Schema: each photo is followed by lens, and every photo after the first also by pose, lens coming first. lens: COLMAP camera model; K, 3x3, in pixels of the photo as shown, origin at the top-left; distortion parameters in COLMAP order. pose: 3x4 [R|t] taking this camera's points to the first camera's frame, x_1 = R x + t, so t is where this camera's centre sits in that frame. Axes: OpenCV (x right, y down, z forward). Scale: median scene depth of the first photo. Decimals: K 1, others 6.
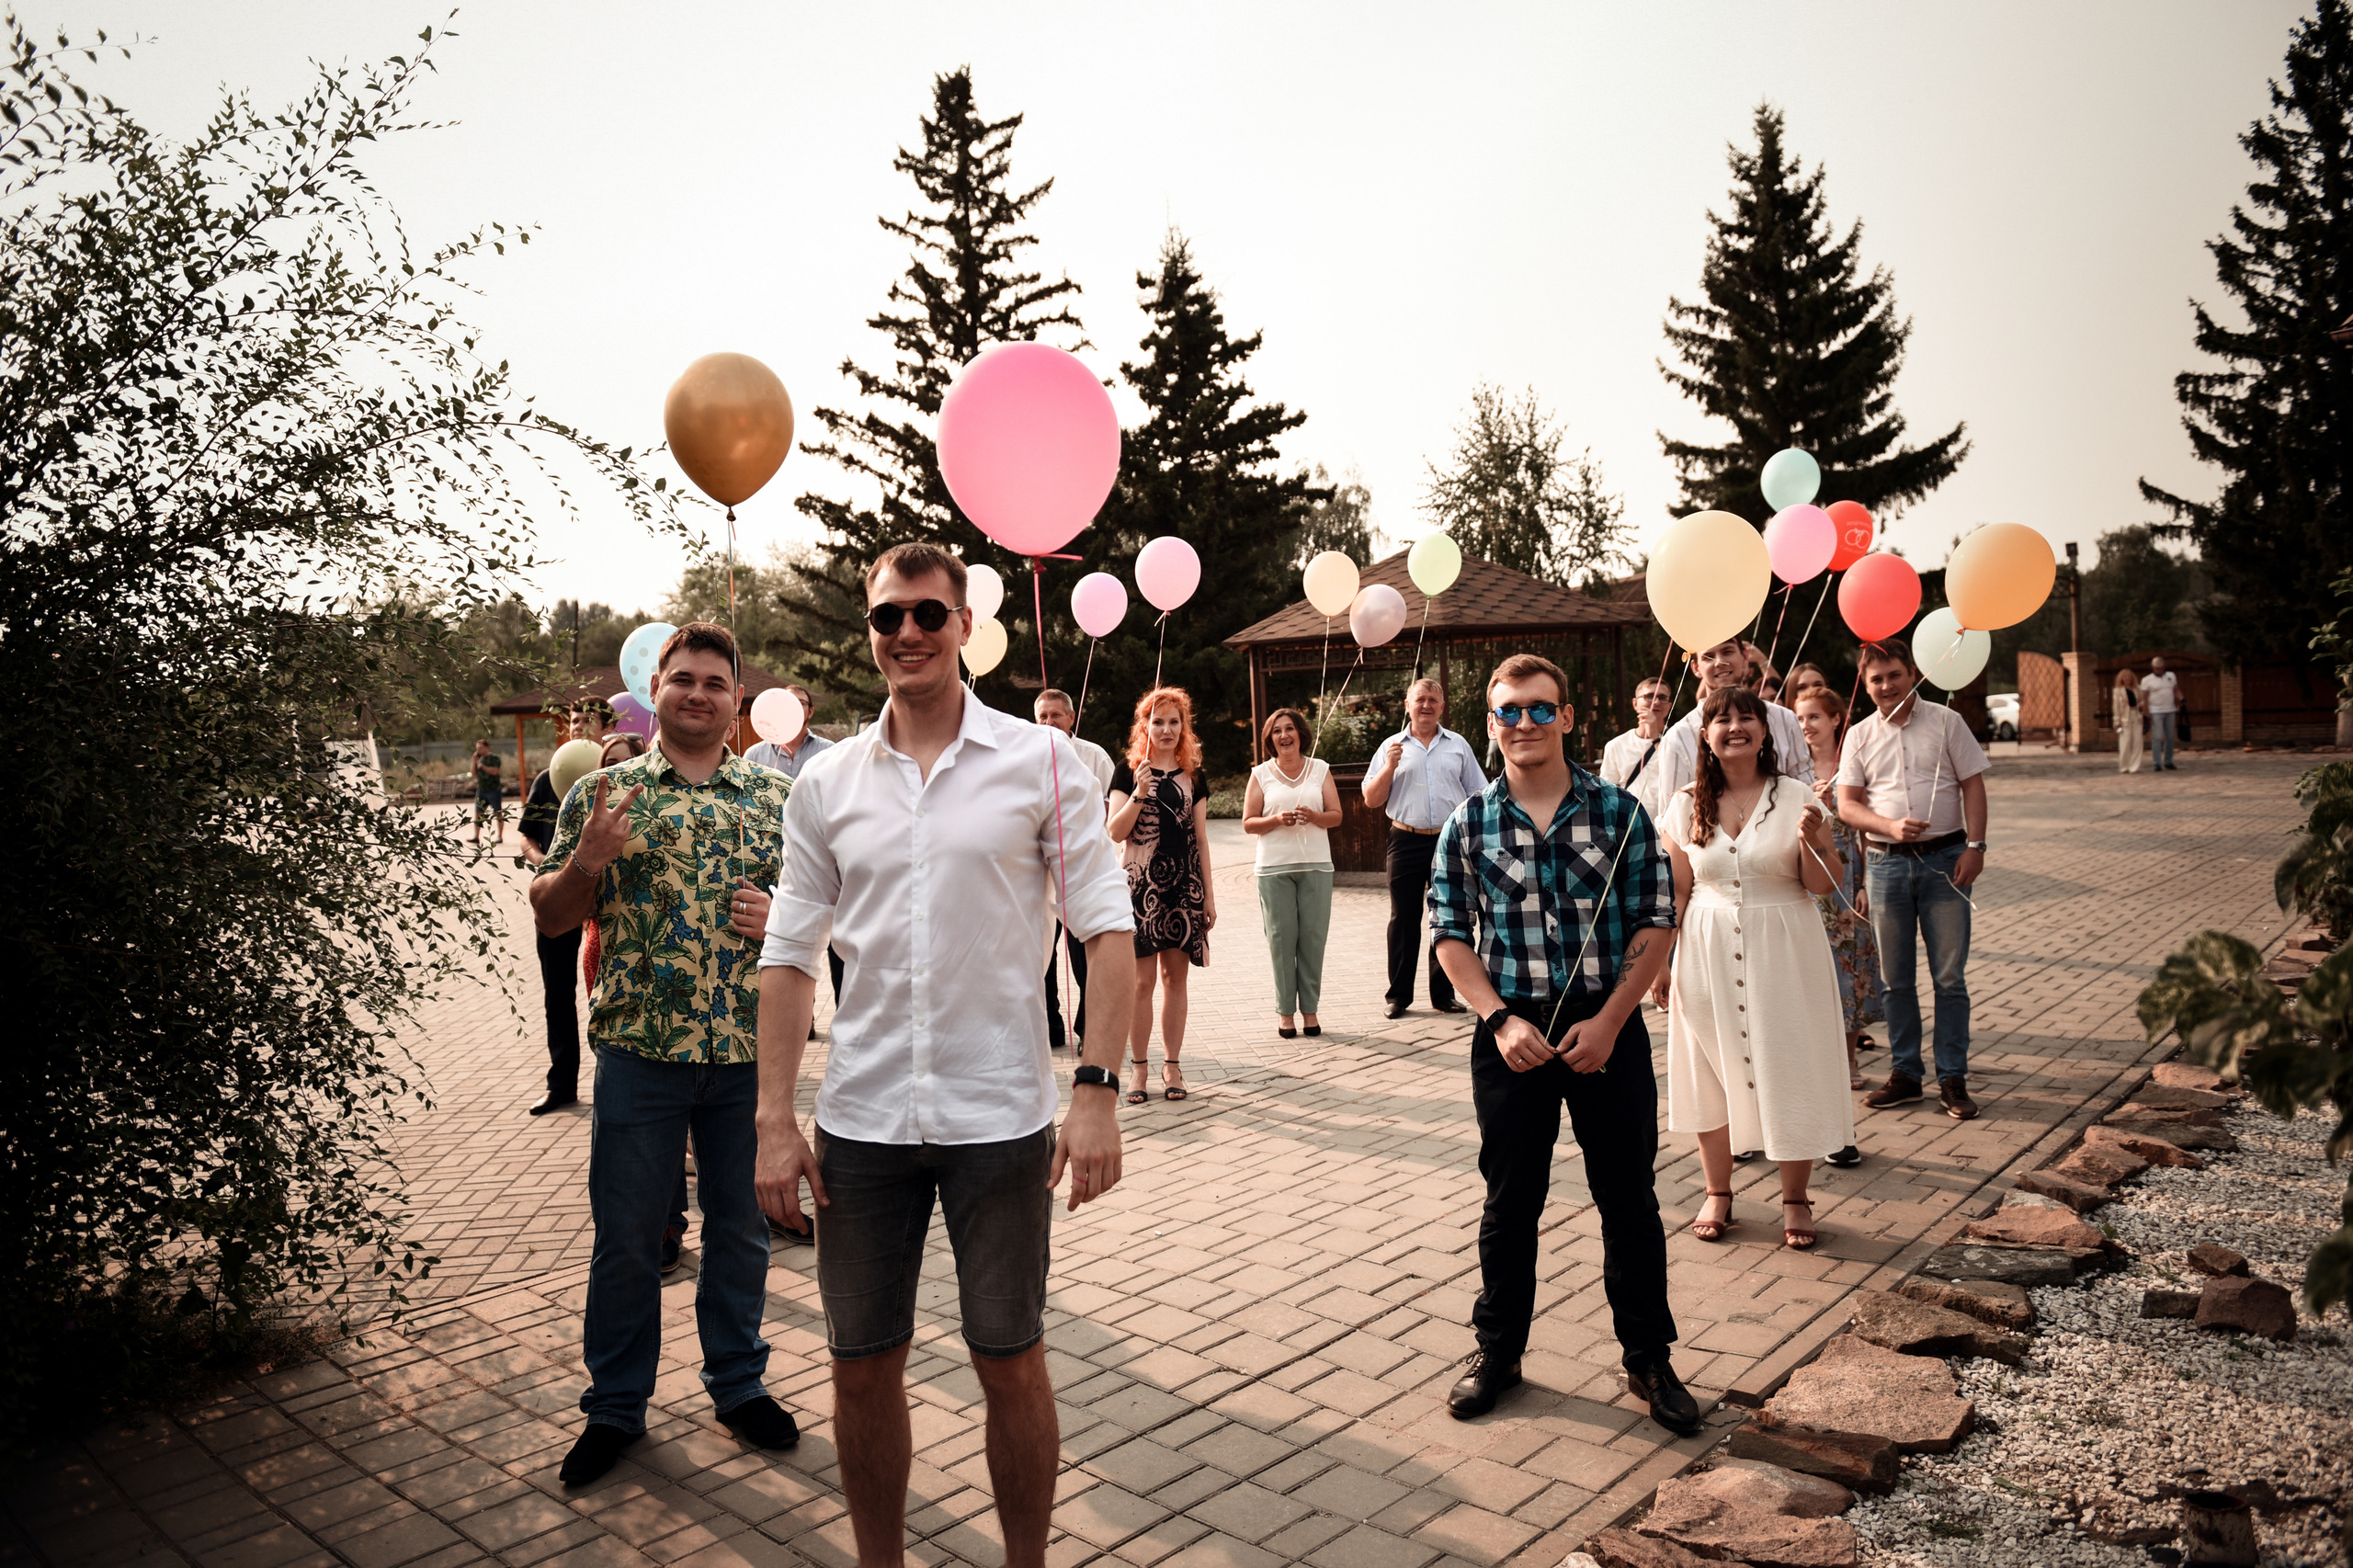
lens RADIAL K [[1641.7, 0, 1176.5], [0, 1641.7, 784.0], [0, 0, 1]] dist [-0.039768, -0.008714]
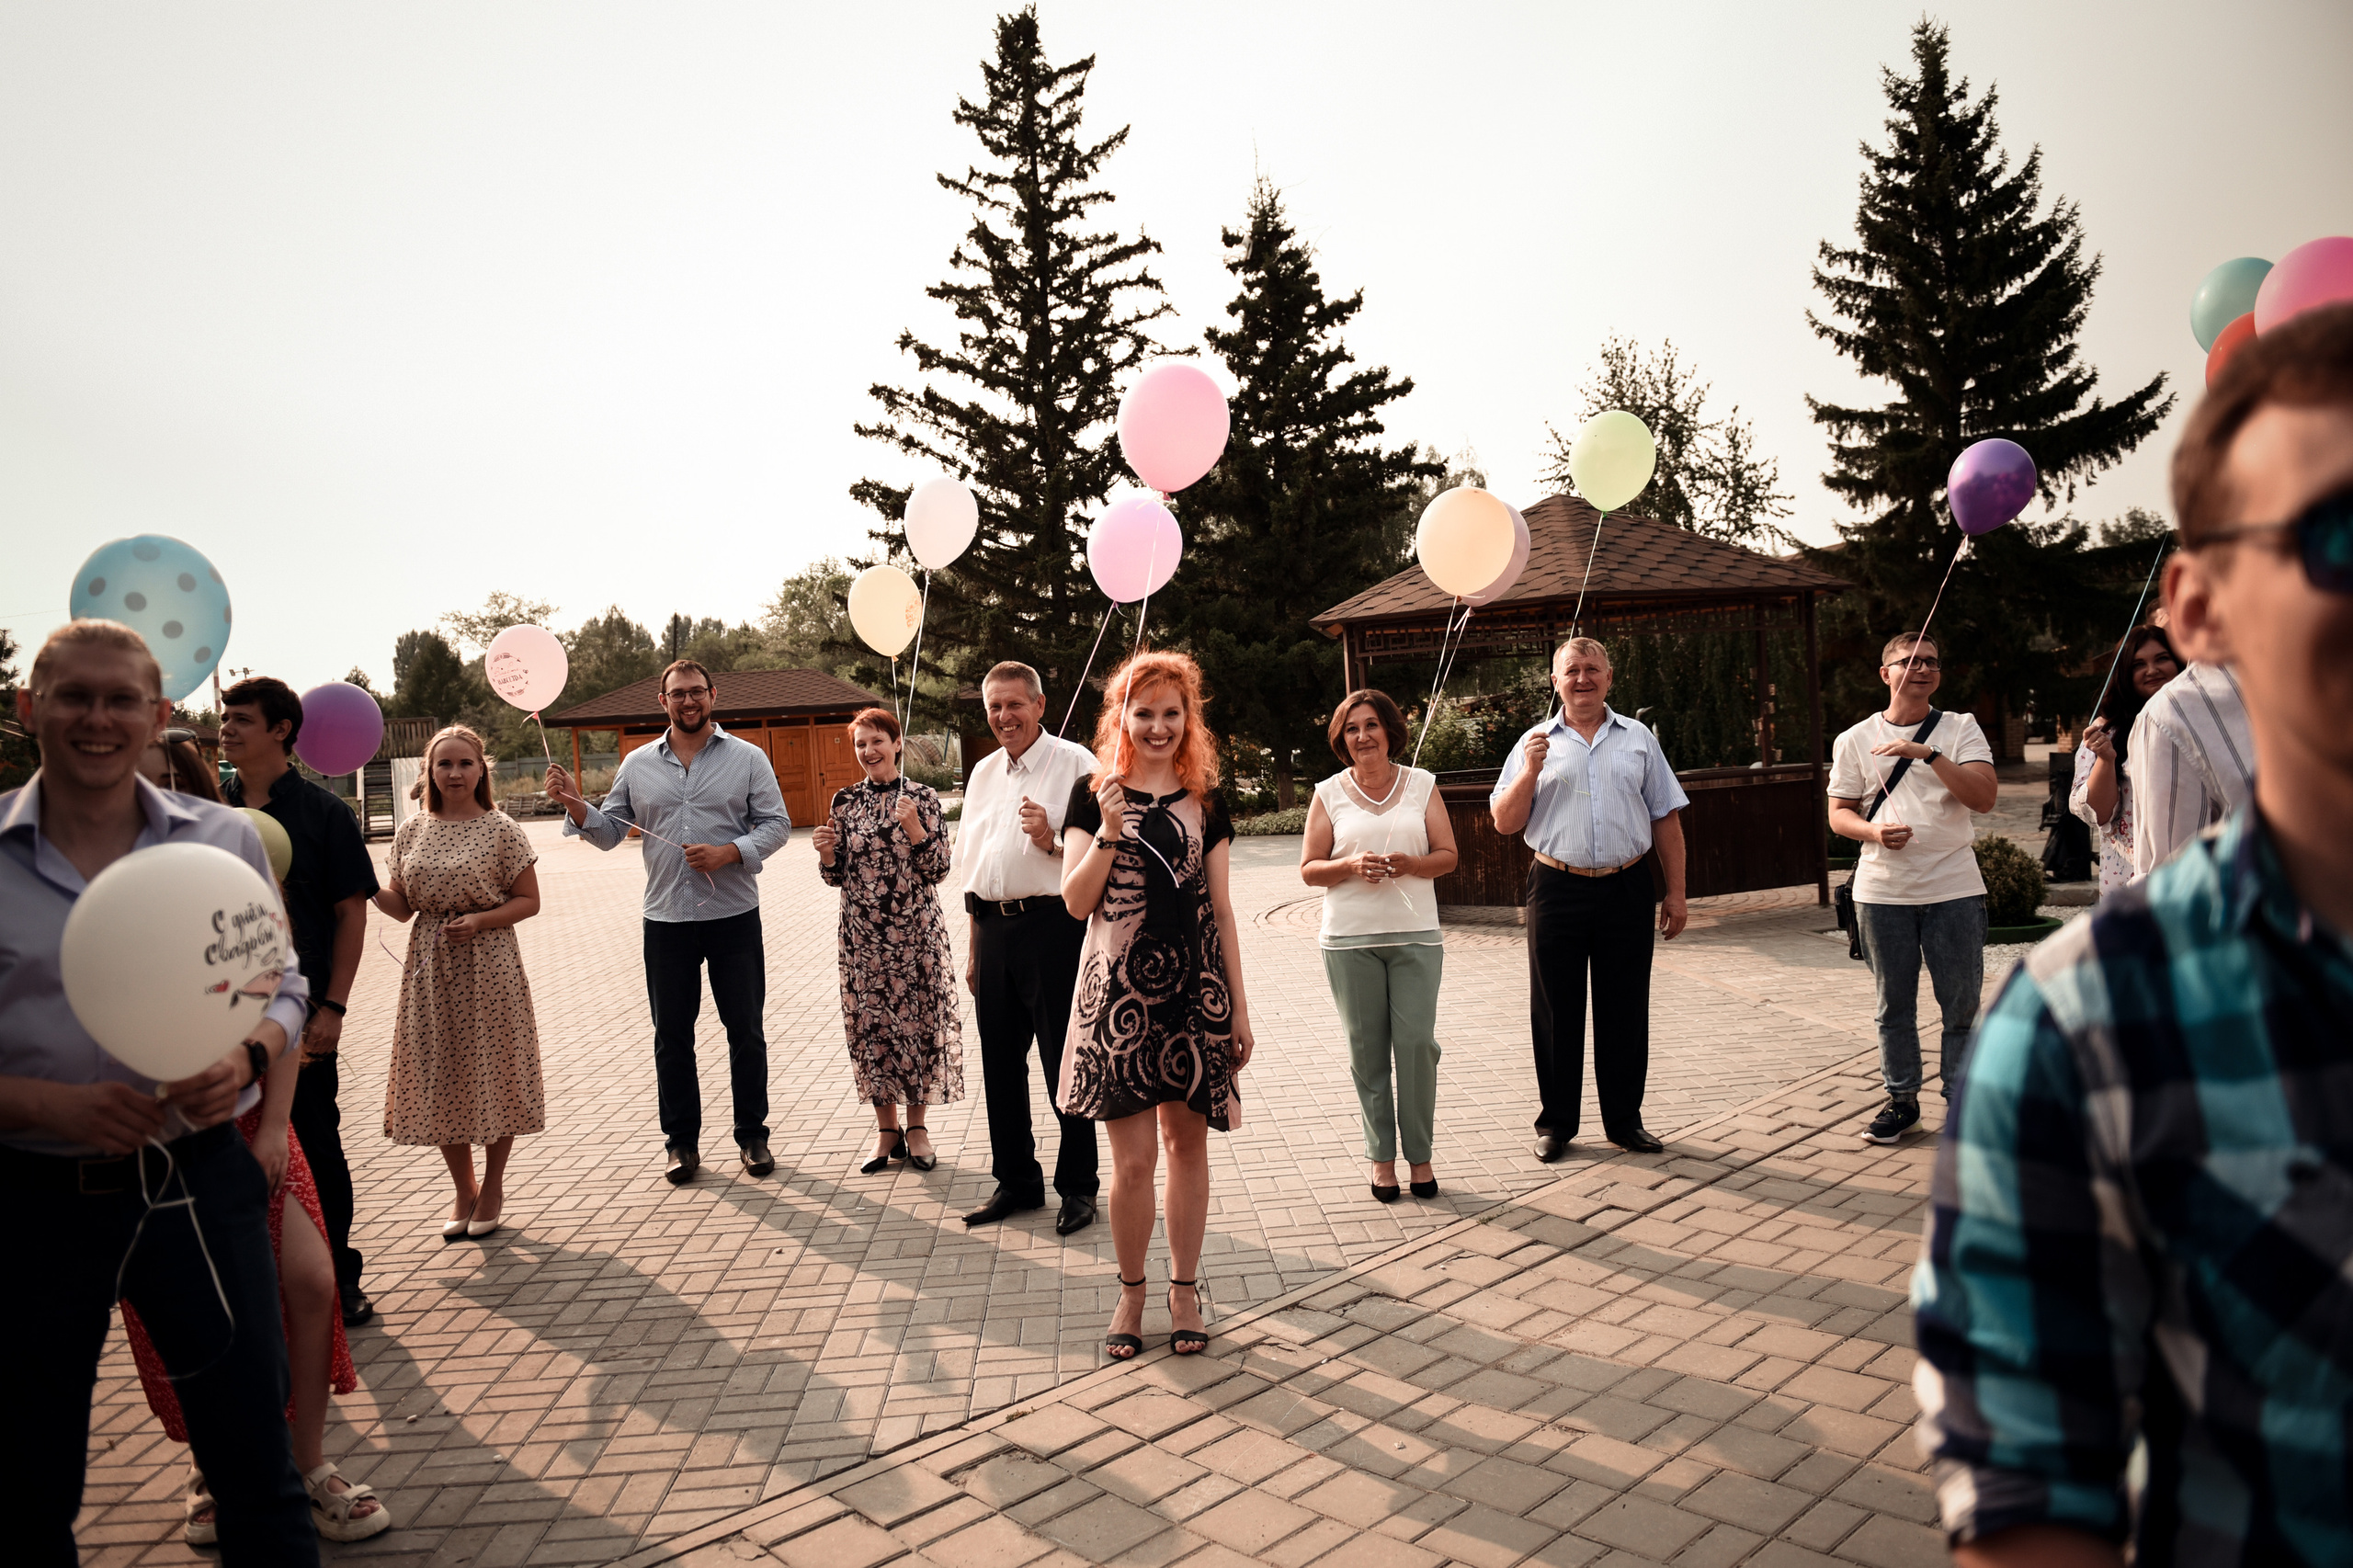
lens RADIAL K [[1564.9, 0, 1218.3], [0, 1564.9, 782.2], [0, 0, 1]] dist [-0.045066, -0.003301]
pose [[0.998731, -0.010447, -0.049265, 0.012868], [0.010173, 0.999931, -0.005820, -0.002057], [0.049322, 0.005311, 0.998769, 0.145734]]
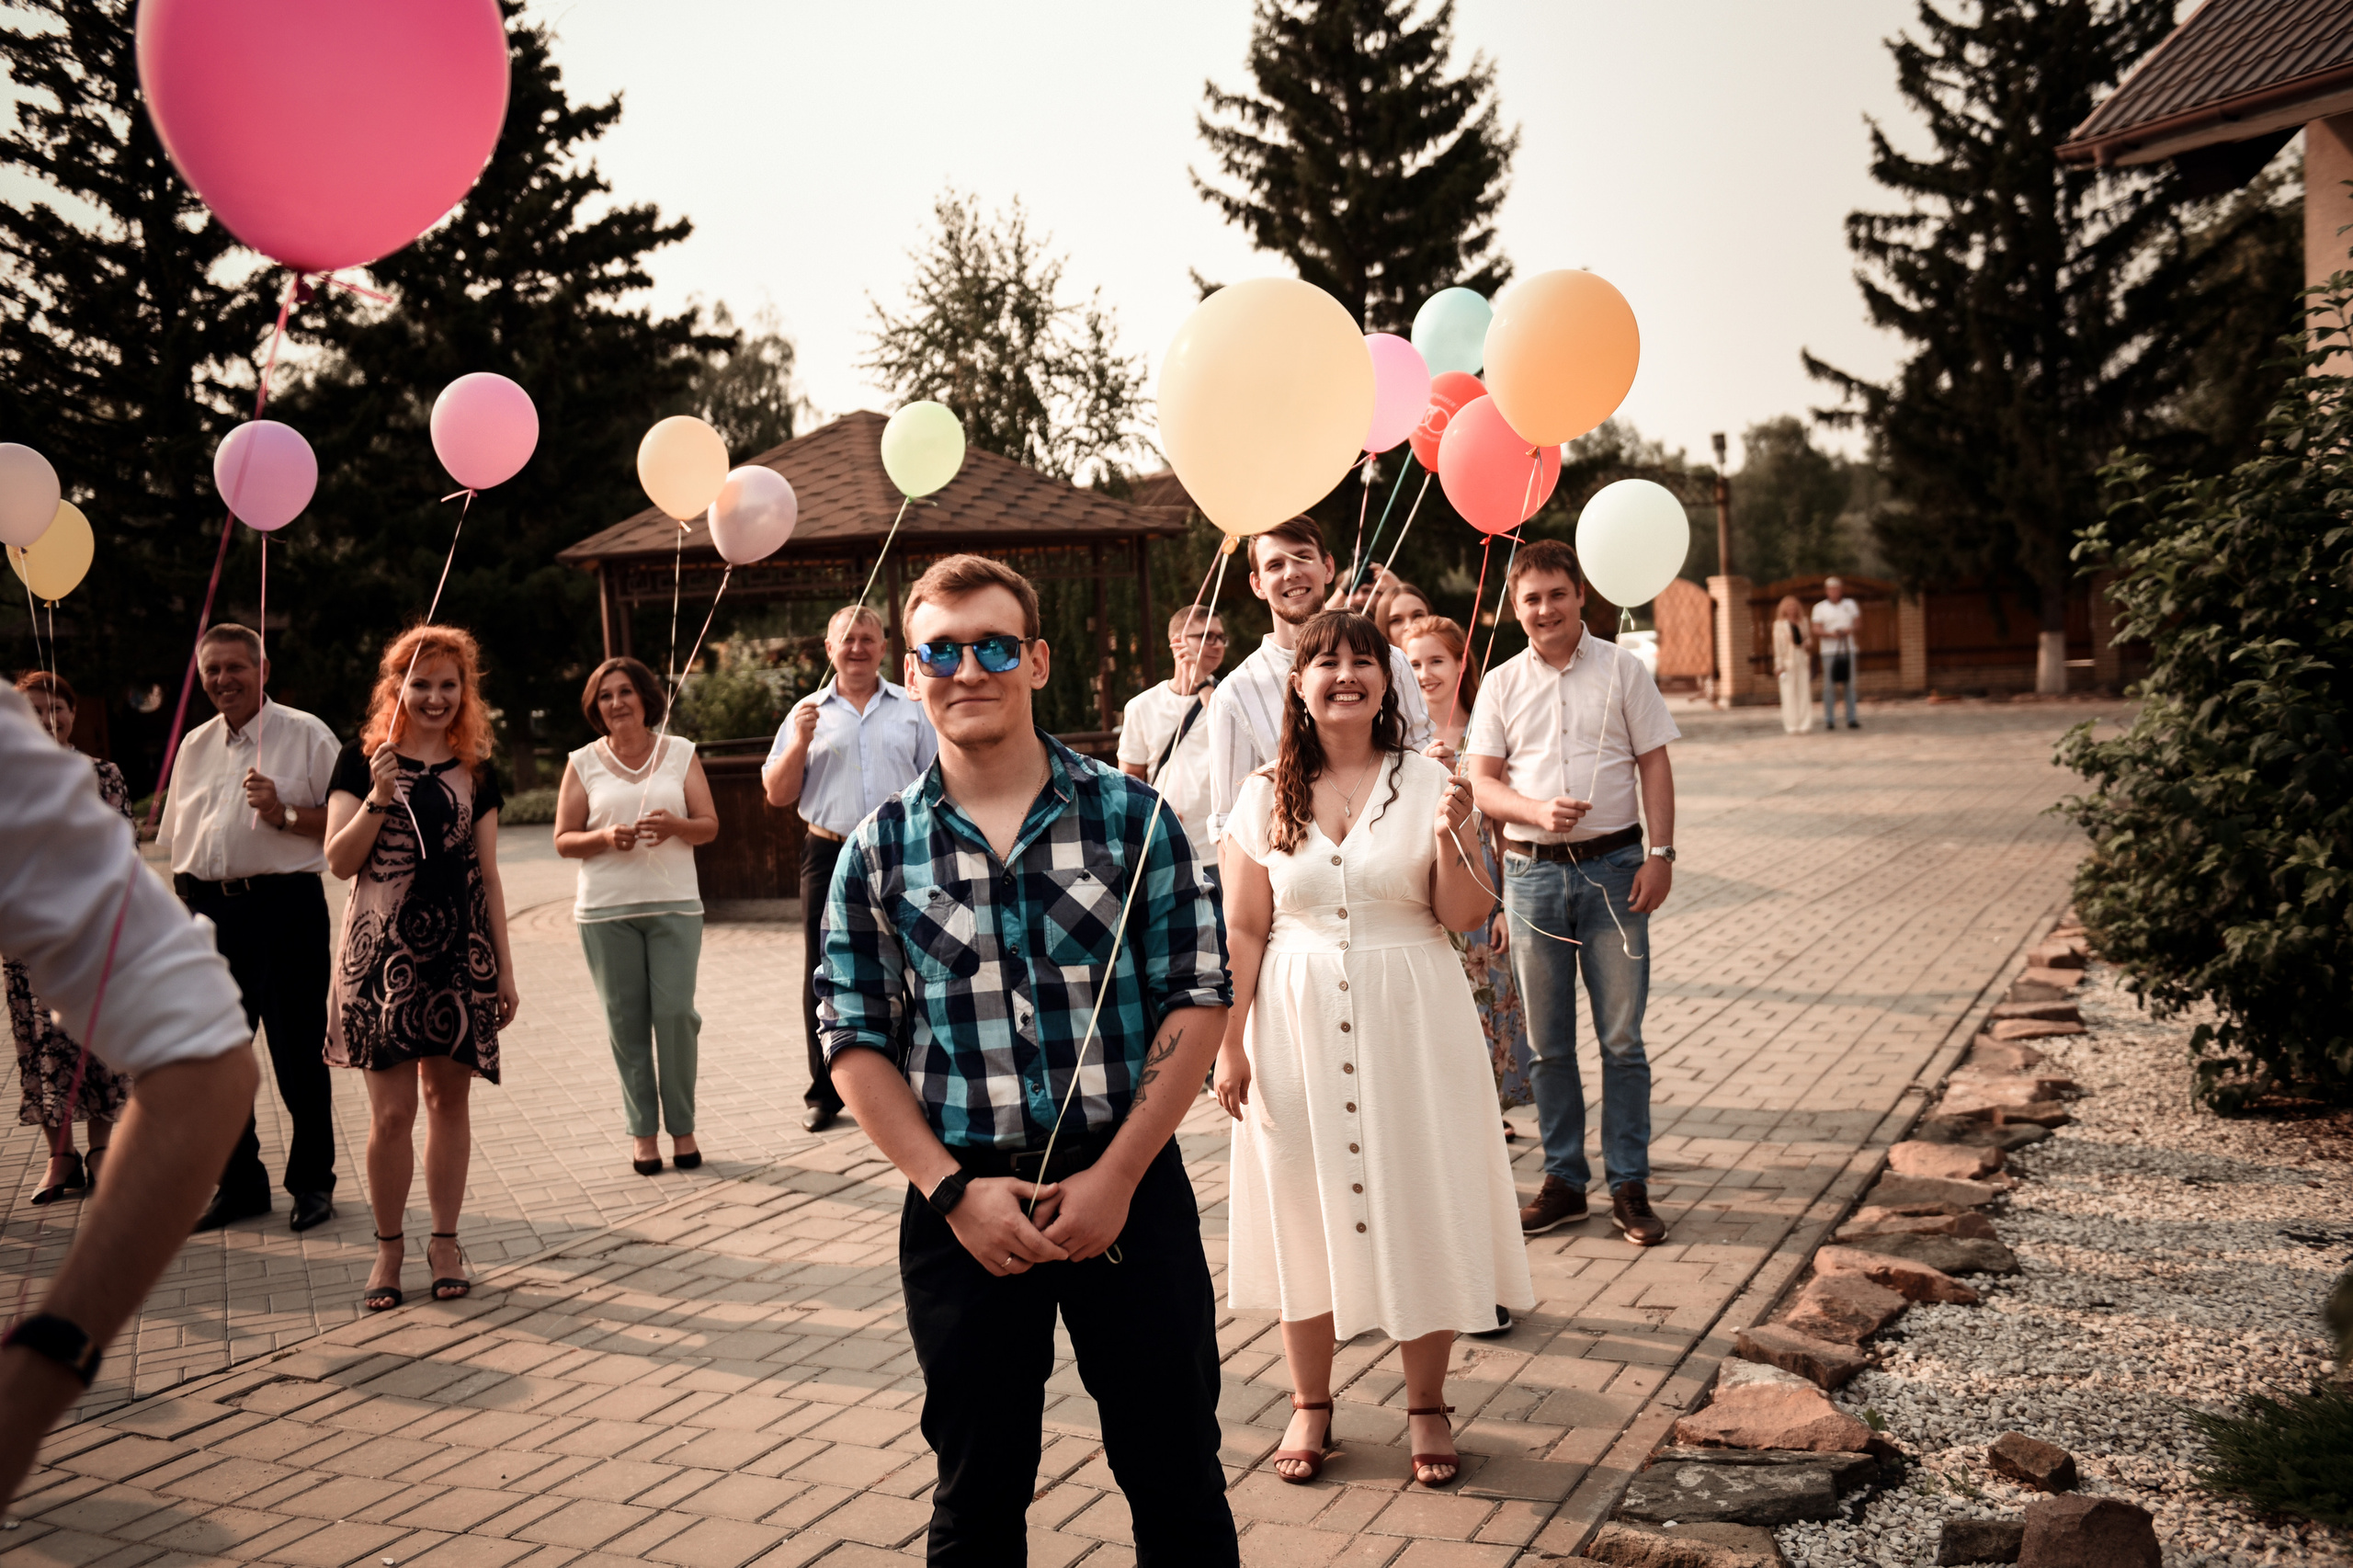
lens RADIAL K [[2265.8, 0, 1176.5], [0, 2265.8, 784.0], [0, 0, 1]] dist [0.035715, -0.014810]
pose [[0.961786, -0.021377, 0.272968, 0.010473], [0.018881, 0.999752, 0.011769, -0.000853], [-0.273152, -0.006166, 0.961951, 0.038211]]
